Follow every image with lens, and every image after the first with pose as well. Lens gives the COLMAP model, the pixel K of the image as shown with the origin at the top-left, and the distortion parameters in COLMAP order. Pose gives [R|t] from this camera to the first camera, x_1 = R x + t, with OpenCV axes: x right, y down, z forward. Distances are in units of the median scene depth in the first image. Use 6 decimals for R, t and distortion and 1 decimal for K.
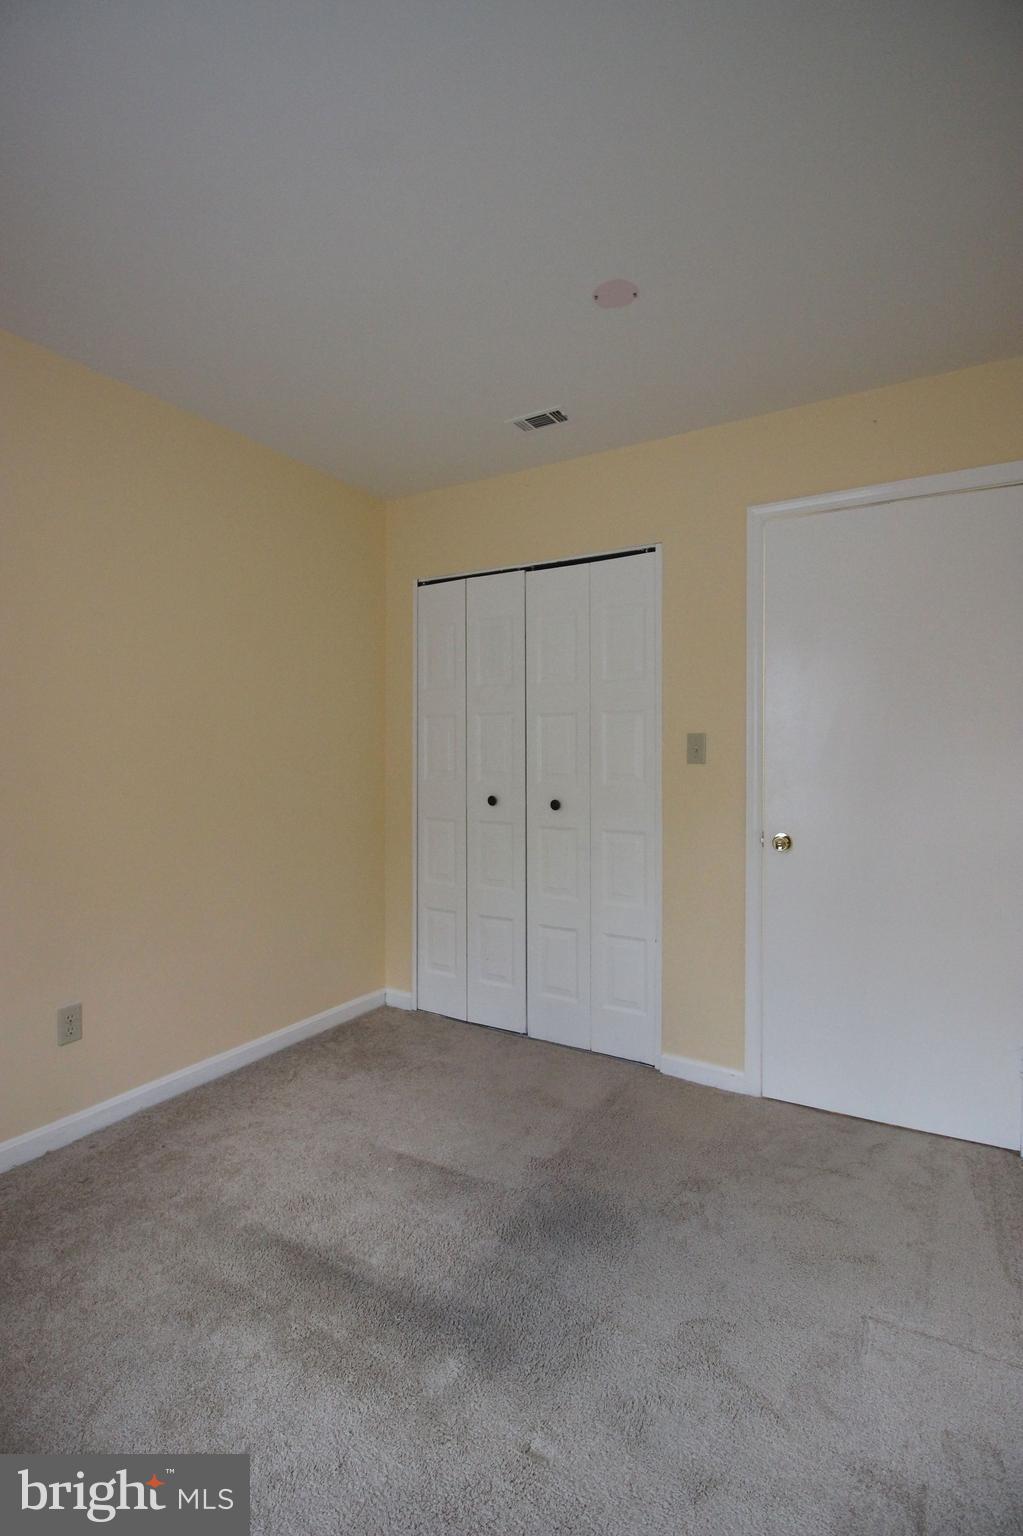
lens RADIAL K [[723.3, 0, 513.0], [0, 723.3, 765.1], [0, 0, 1]] dist [-0.002533, -0.001851]
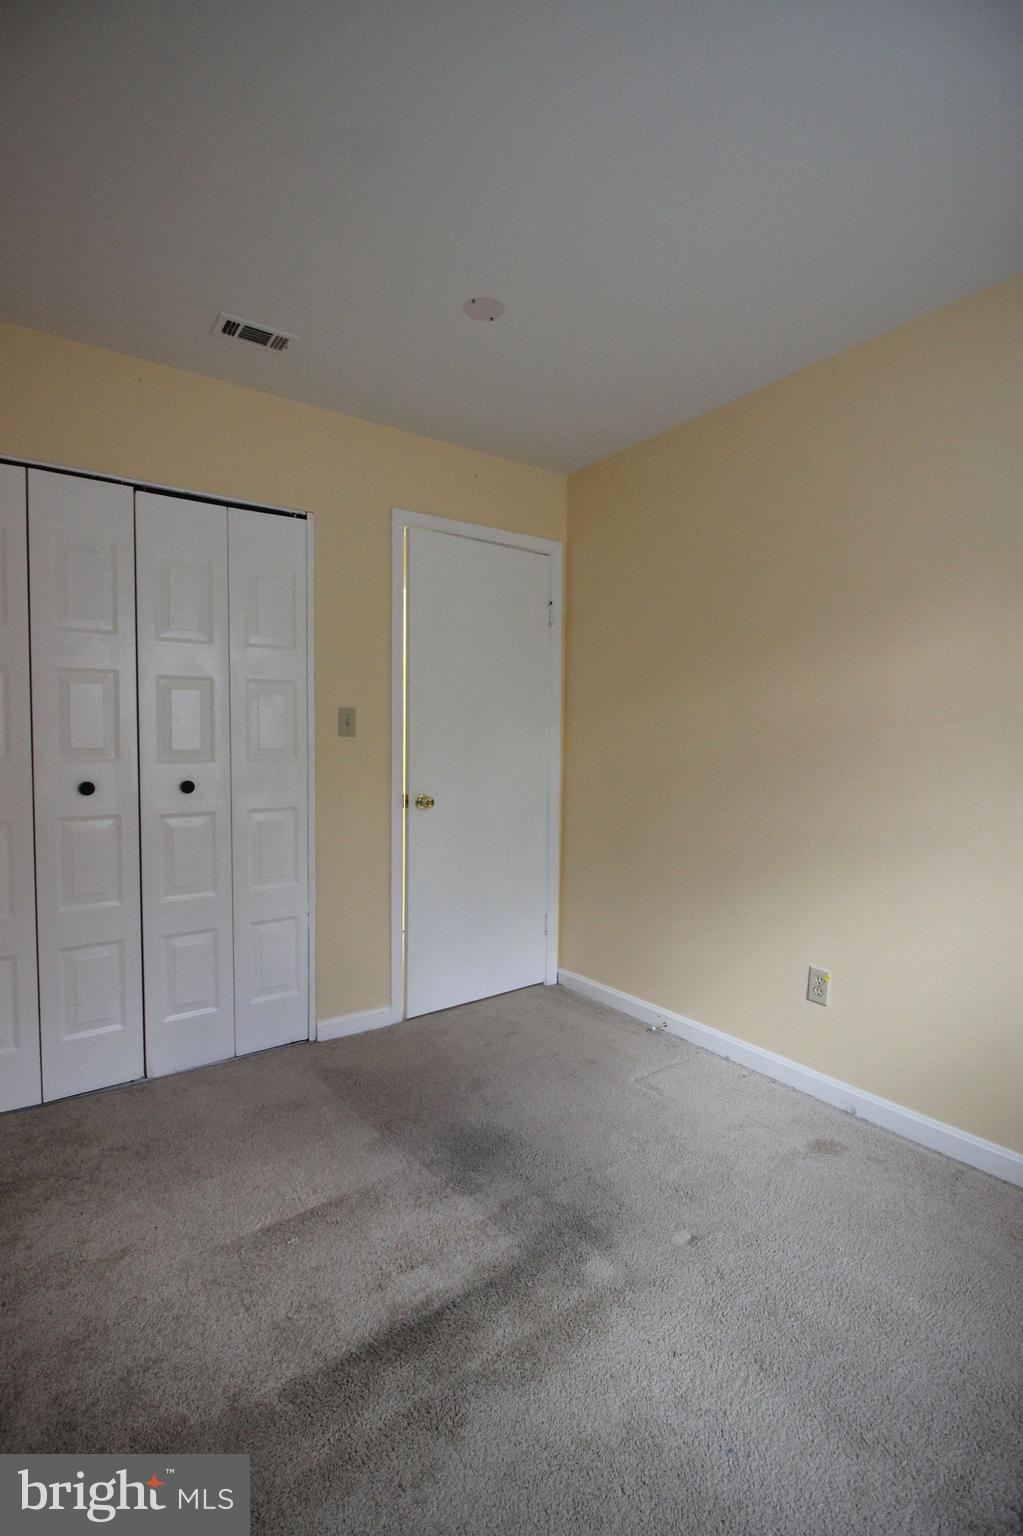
lens RADIAL K [[723.3, 0, 512.1], [0, 723.3, 767.4], [0, 0, 1]] dist [-0.002533, -0.001851]
pose [[0.395378, -0.042710, 0.917525, -0.616275], [0.006778, 0.999027, 0.043583, -0.001411], [-0.918493, -0.011013, 0.395283, 0.361380]]
